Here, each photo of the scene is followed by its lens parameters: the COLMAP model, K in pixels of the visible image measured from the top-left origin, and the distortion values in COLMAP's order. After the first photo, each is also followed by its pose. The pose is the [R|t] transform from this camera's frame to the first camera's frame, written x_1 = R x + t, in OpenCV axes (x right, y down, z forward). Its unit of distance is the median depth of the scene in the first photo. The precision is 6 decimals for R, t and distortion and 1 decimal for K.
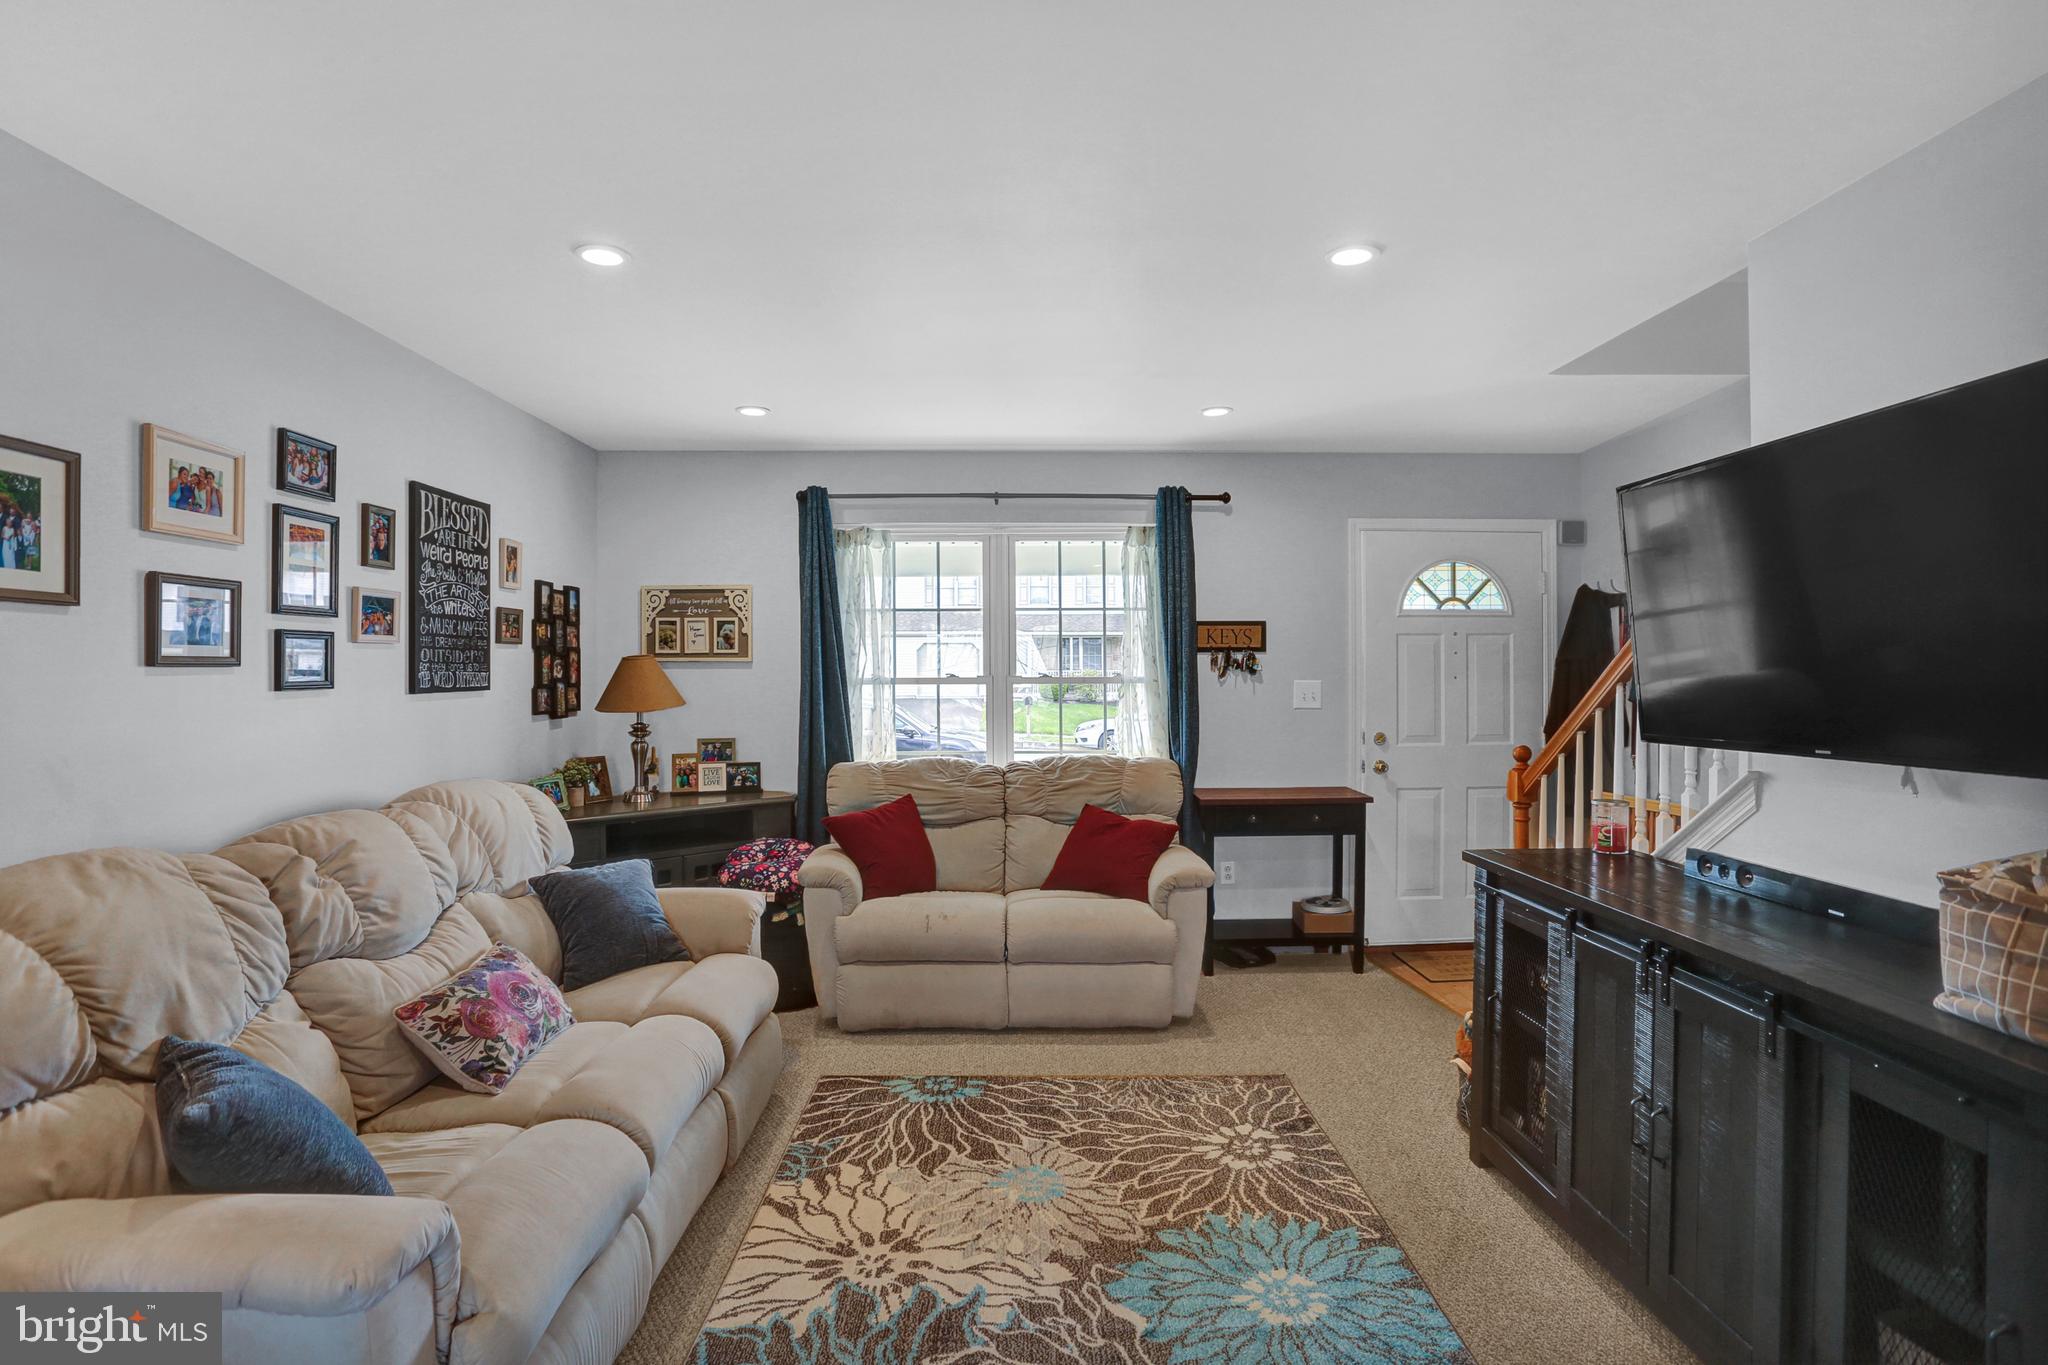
lens RADIAL K [[1011.8, 0, 1021.4], [0, 1011.8, 679.3], [0, 0, 1]] dist [-0.030346, 0.003489]
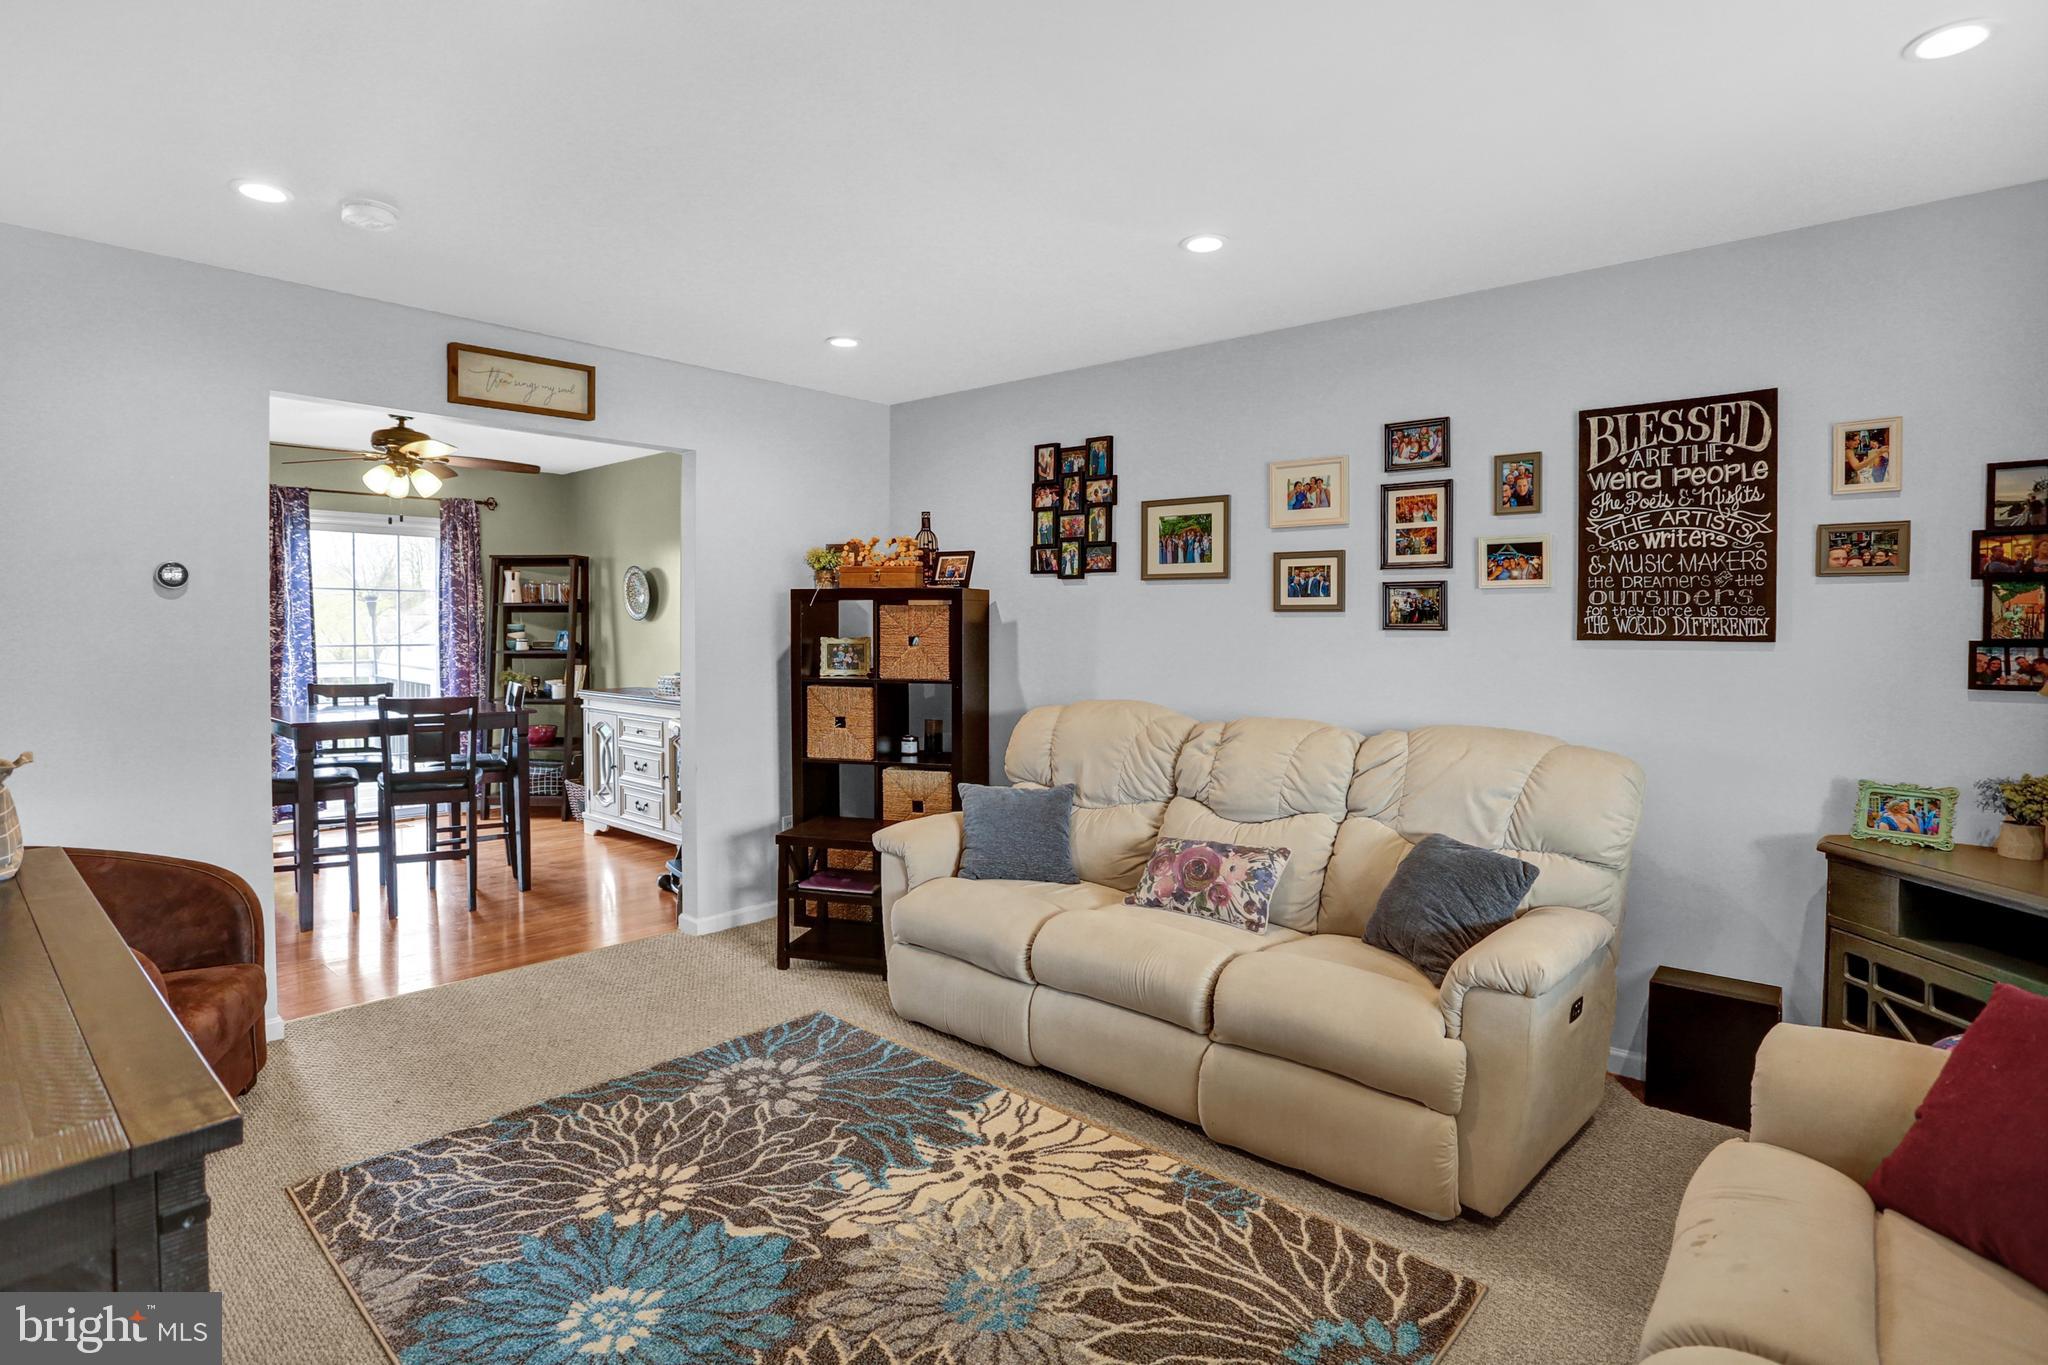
lens RADIAL K [[1011.8, 0, 990.0], [0, 1011.8, 661.0], [0, 0, 1]] dist [-0.030346, 0.003489]
pose [[-0.685513, 0.023951, -0.727666, 0.505007], [-0.013717, 0.998856, 0.045800, -0.001477], [0.727931, 0.041378, -0.684401, 1.398348]]
